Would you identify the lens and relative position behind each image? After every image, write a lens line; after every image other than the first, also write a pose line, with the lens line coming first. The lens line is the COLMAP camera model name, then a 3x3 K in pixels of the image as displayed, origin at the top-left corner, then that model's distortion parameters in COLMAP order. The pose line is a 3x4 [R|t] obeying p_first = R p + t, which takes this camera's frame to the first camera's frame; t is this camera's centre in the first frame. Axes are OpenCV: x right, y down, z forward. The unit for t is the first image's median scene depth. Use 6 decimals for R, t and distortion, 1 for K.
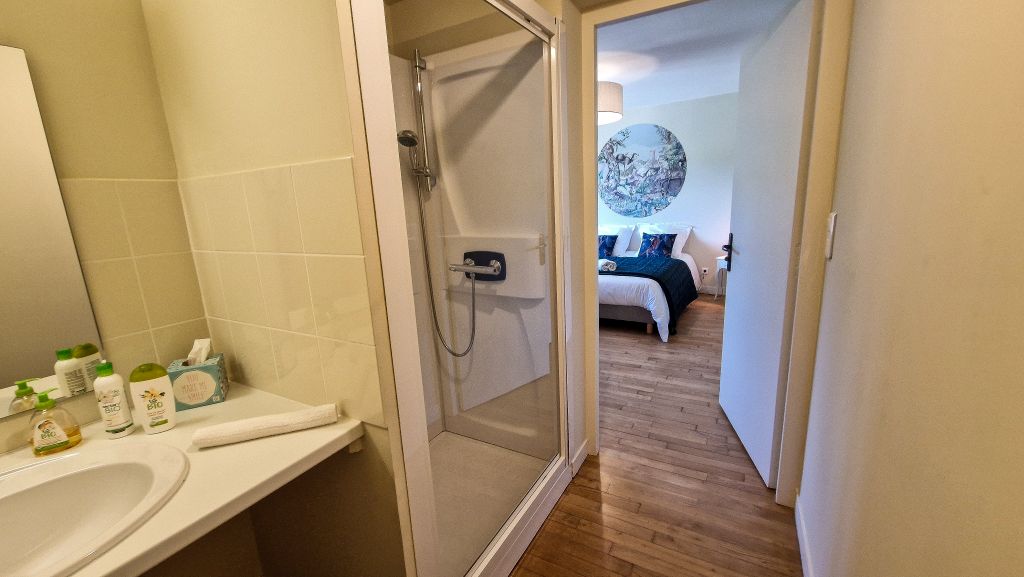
lens RADIAL K [[413.9, 0, 511.1], [0, 413.9, 291.0], [0, 0, 1]] dist [0.000503, -0.000096]
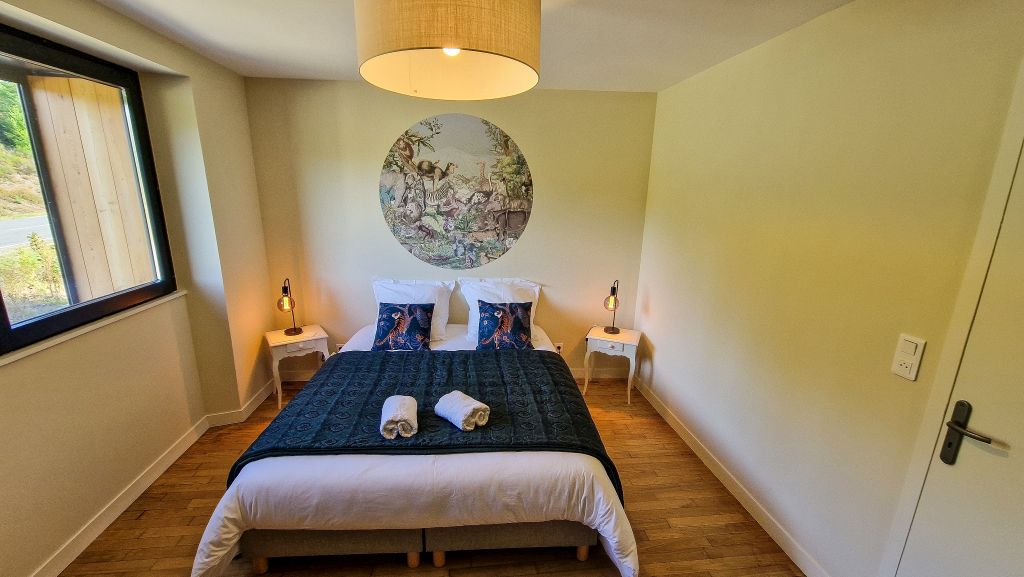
lens RADIAL K [[413.9, 0, 512.6], [0, 413.9, 290.9], [0, 0, 1]] dist [0.000503, -0.000096]
pose [[0.798529, -0.079763, 0.596648, 0.003192], [0.066224, 0.996806, 0.044628, -0.170663], [-0.598302, 0.003876, 0.801261, 0.473290]]
